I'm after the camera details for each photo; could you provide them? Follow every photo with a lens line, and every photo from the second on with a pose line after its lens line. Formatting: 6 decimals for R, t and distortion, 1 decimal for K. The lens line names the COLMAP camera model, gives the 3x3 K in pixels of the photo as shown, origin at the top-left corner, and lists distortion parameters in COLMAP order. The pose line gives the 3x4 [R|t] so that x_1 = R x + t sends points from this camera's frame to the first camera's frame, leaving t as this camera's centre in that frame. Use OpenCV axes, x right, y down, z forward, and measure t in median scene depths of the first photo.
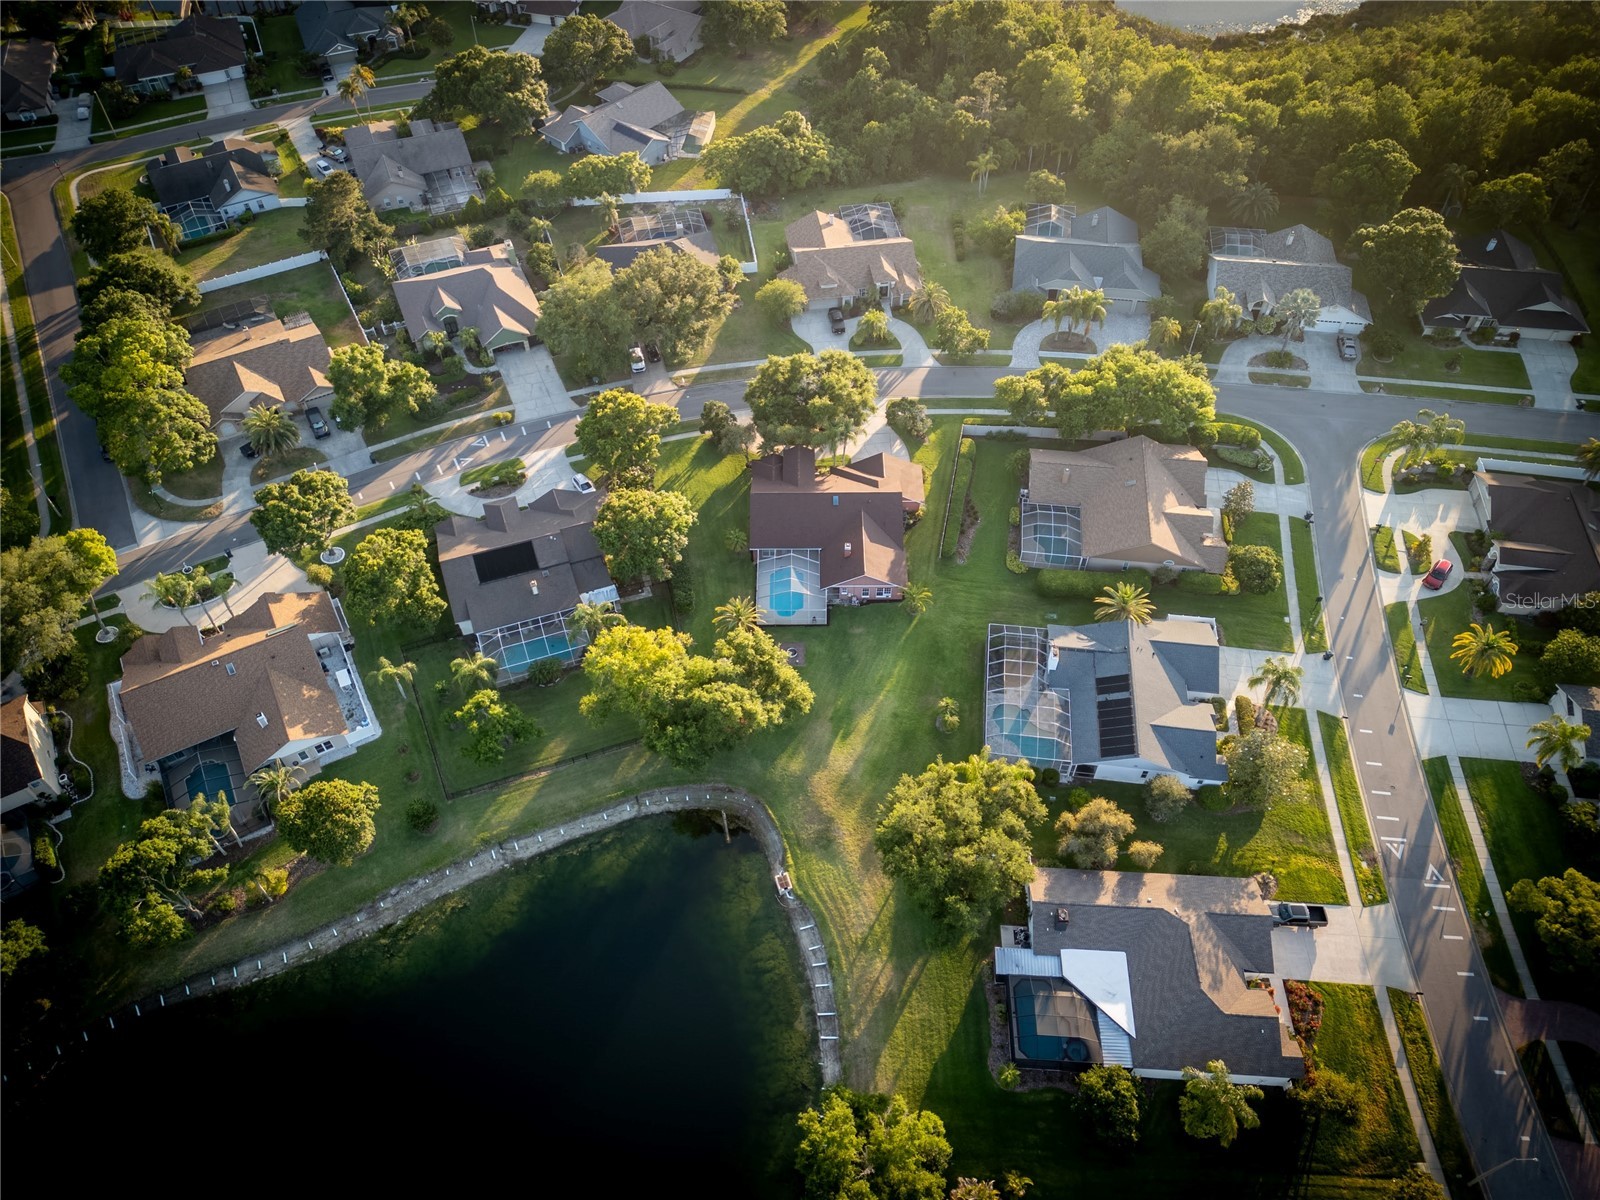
lens RADIAL K [[1134.6, 0, 788.6], [0, 1134.6, 621.2], [0, 0, 1]] dist [0.096552, -0.104698]
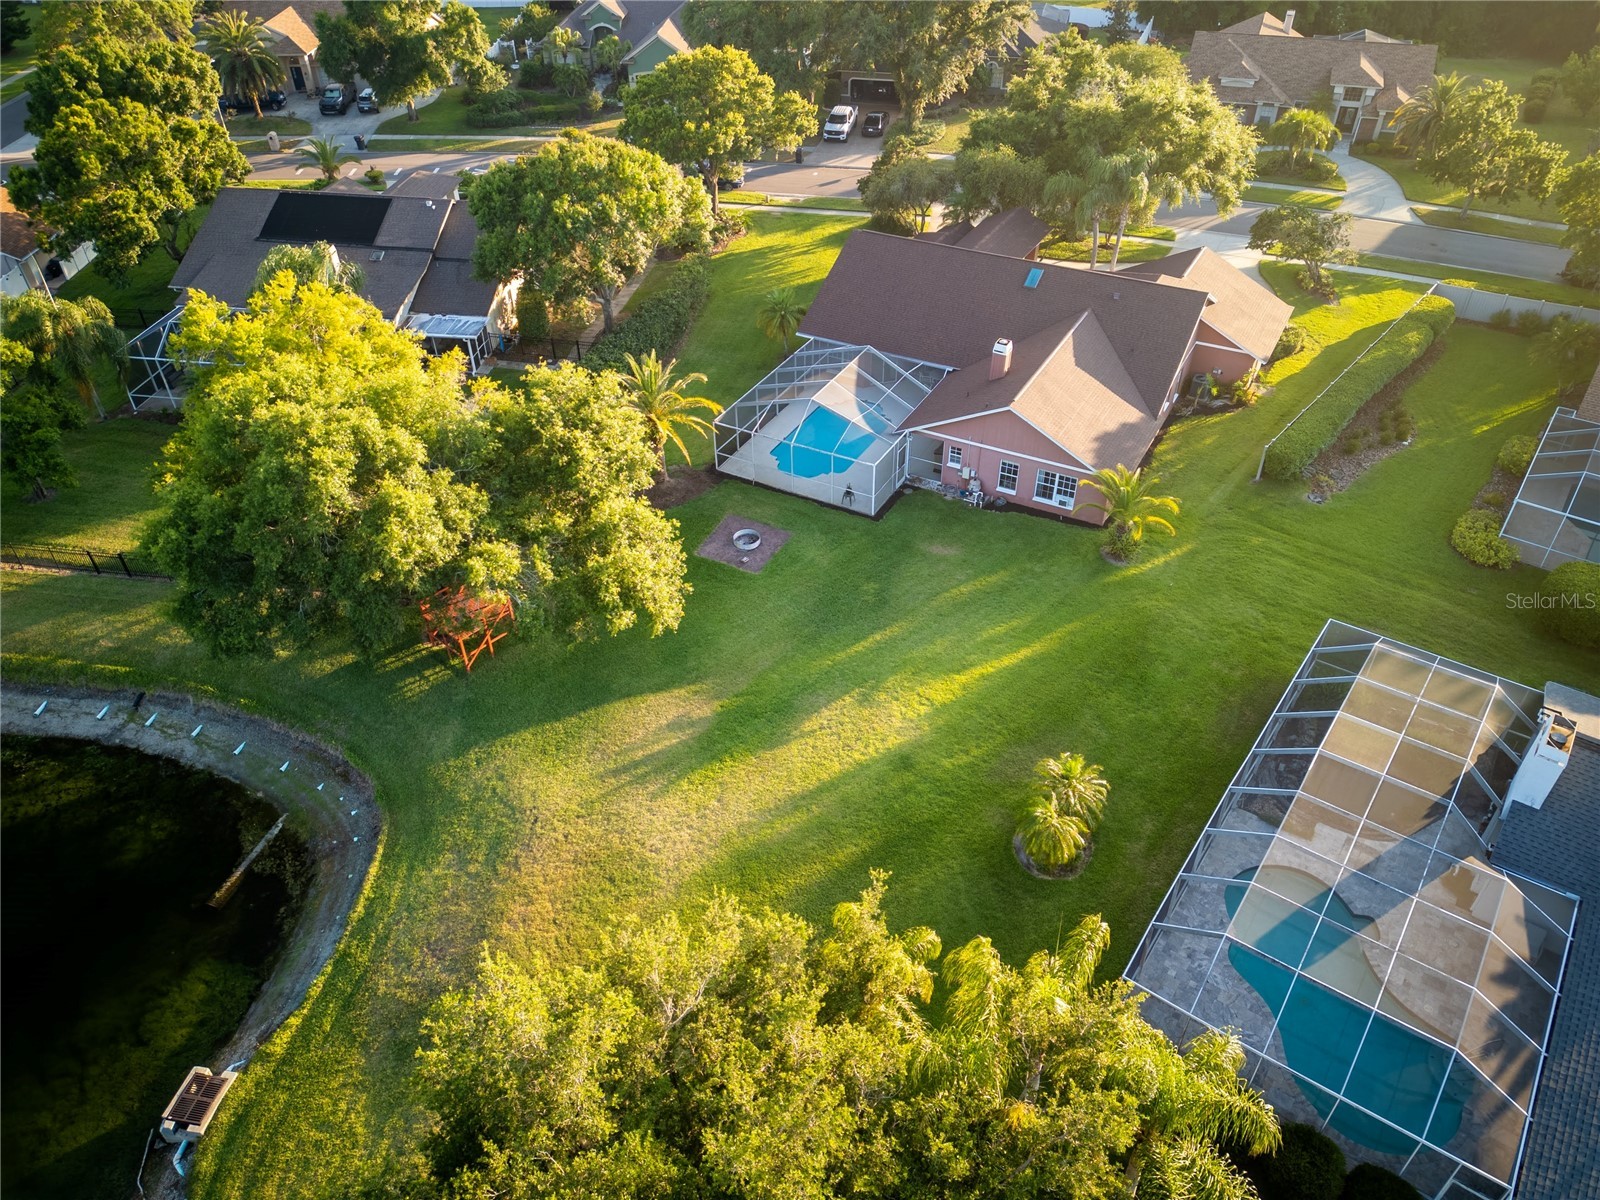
lens RADIAL K [[1134.6, 0, 788.6], [0, 1134.6, 621.2], [0, 0, 1]] dist [0.096552, -0.104698]
pose [[0.877872, 0.314303, -0.361323, 0.158570], [-0.377631, 0.918319, -0.118679, 0.091780], [0.294509, 0.240632, 0.924857, 0.665214]]
